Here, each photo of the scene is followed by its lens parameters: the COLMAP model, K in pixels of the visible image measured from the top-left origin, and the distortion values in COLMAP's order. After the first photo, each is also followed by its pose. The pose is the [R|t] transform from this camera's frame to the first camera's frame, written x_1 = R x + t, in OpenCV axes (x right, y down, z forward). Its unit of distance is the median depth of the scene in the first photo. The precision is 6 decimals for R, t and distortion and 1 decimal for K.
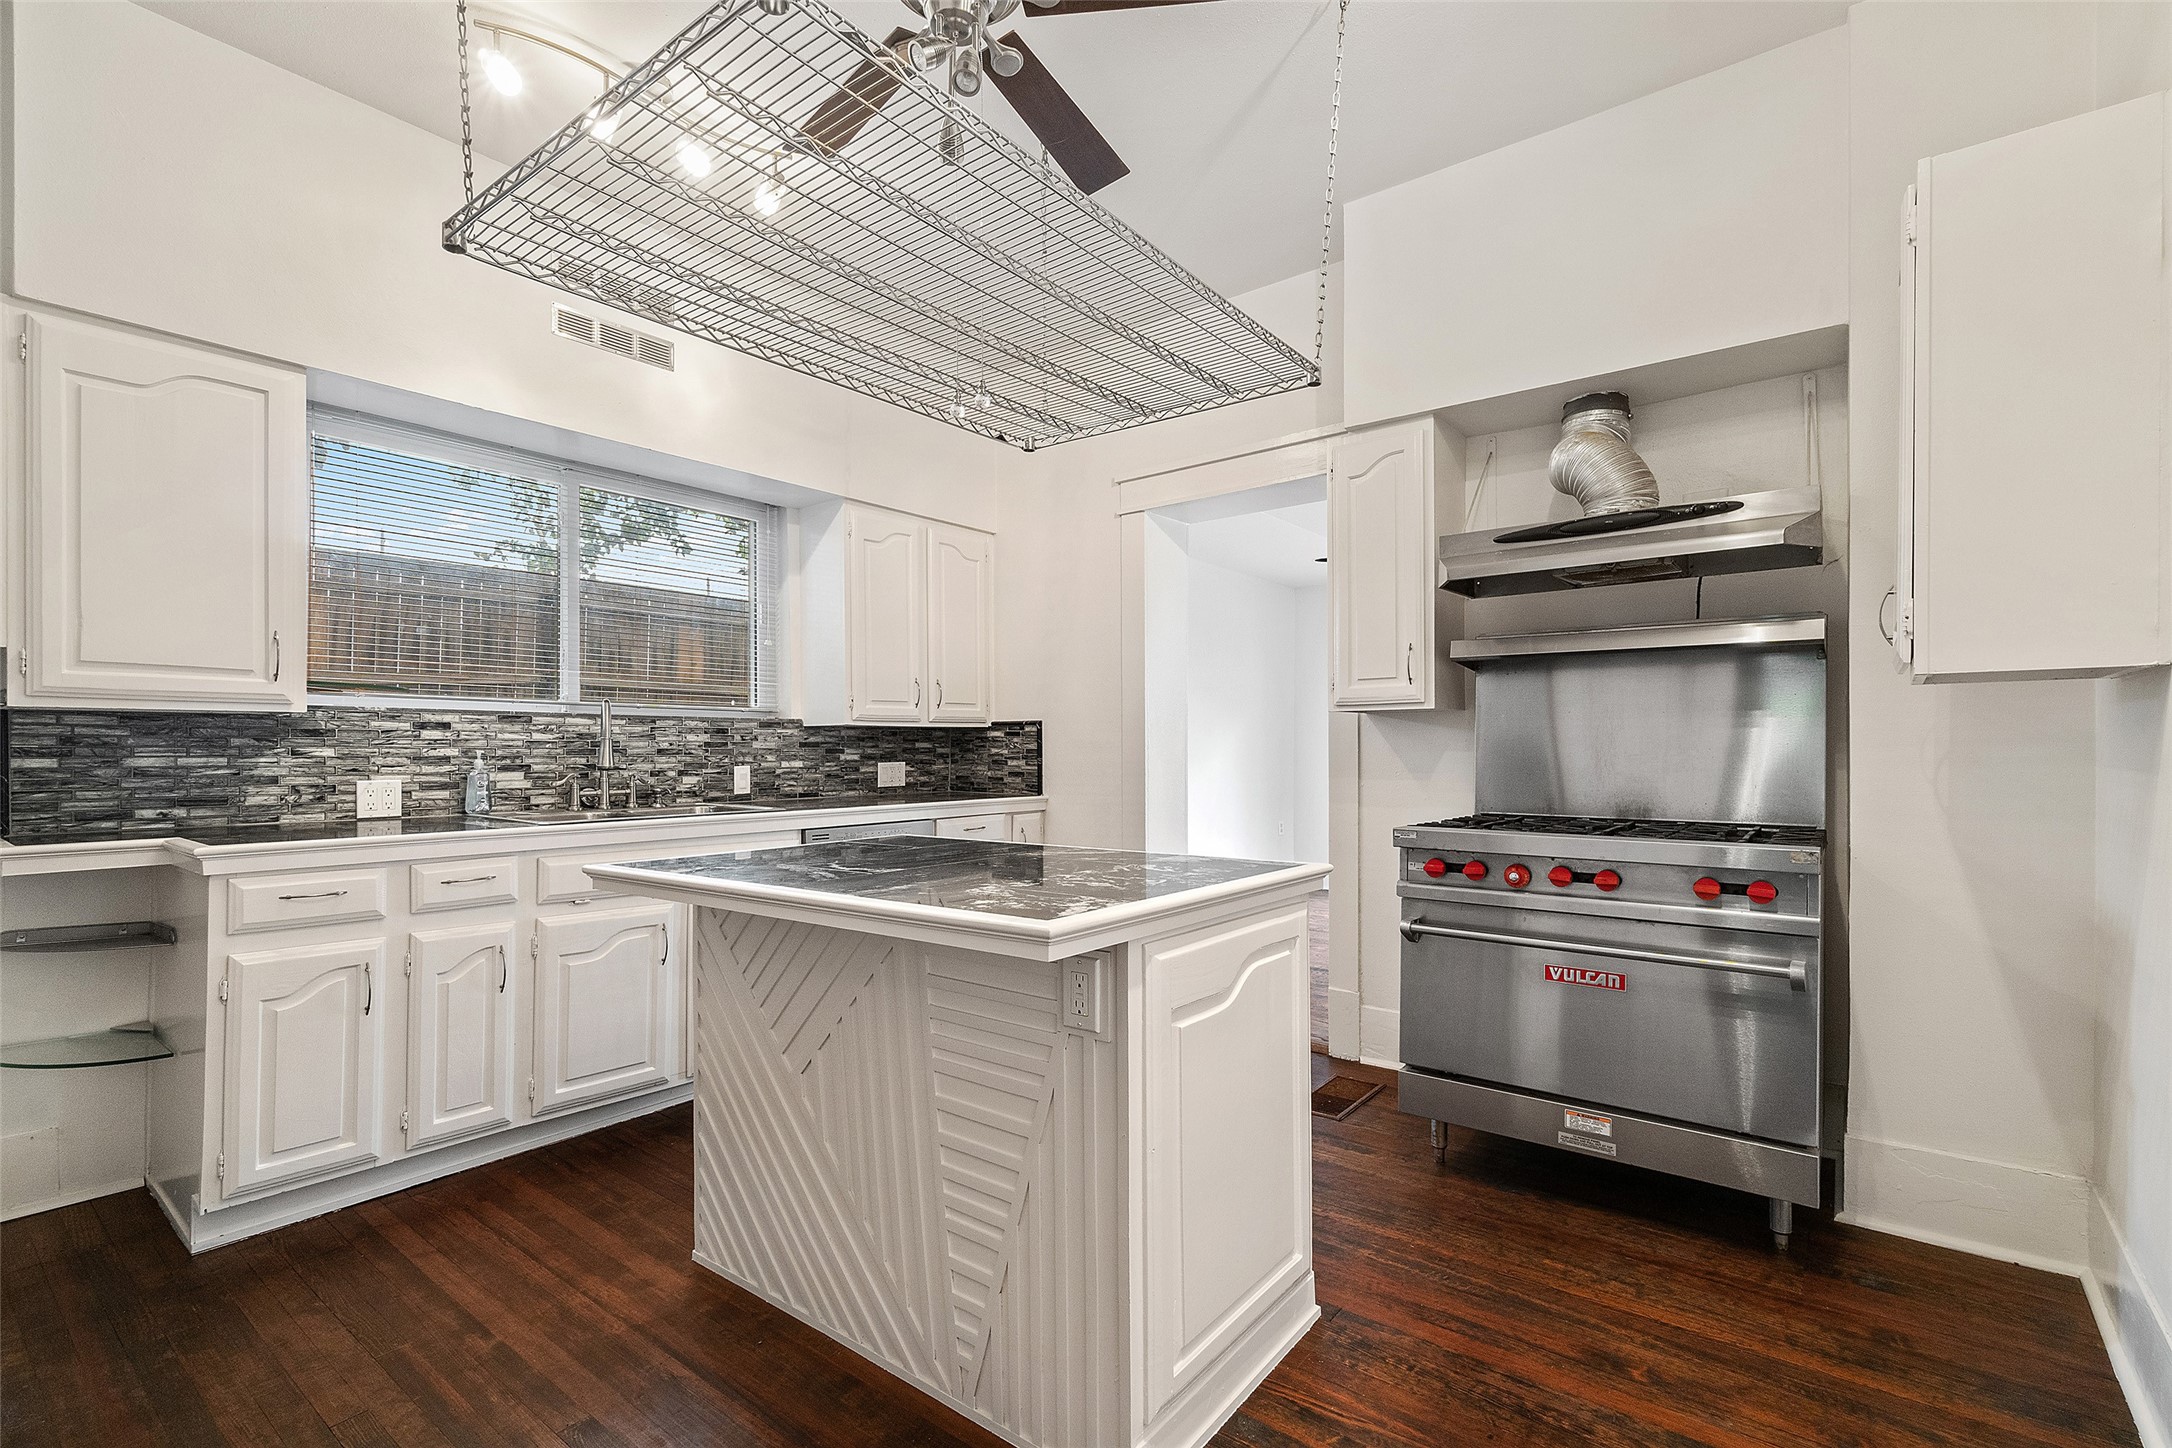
lens RADIAL K [[973.2, 0, 1091.3], [0, 973.2, 746.7], [0, 0, 1]] dist [-0.000022, -0.000030]
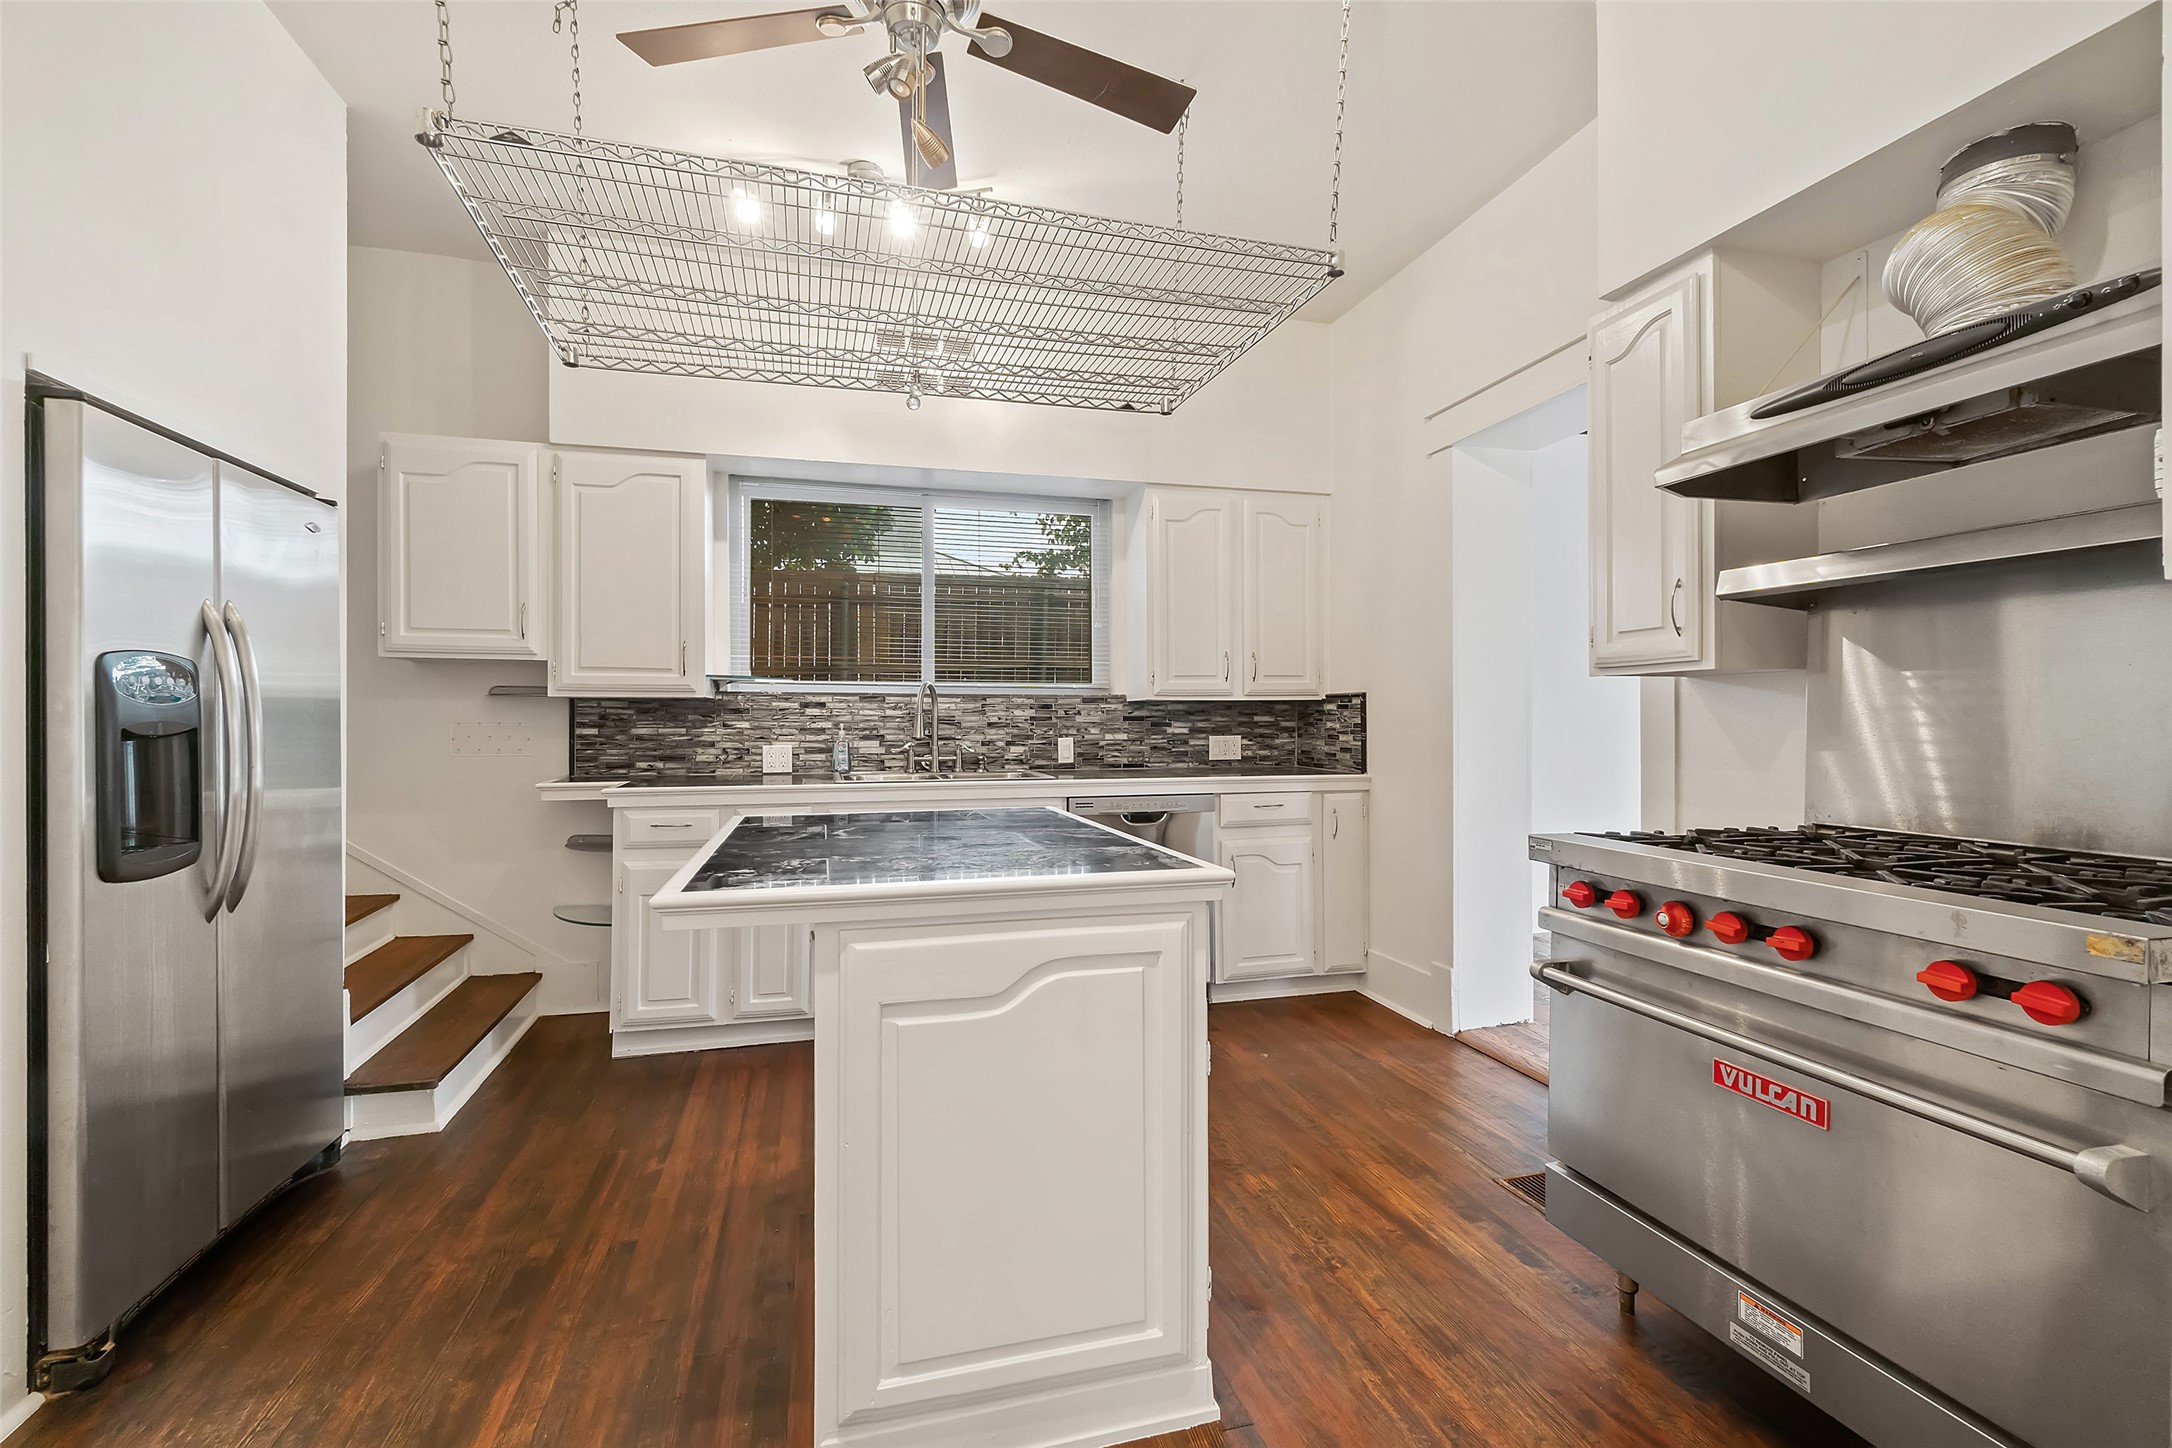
lens RADIAL K [[948.8, 0, 1099.0], [0, 948.8, 719.4], [0, 0, 1]] dist [0.000571, -0.000017]
pose [[0.805438, 0.001408, -0.592679, 0.376365], [0.000248, 0.999996, 0.002713, -0.004973], [0.592681, -0.002333, 0.805434, 0.177731]]
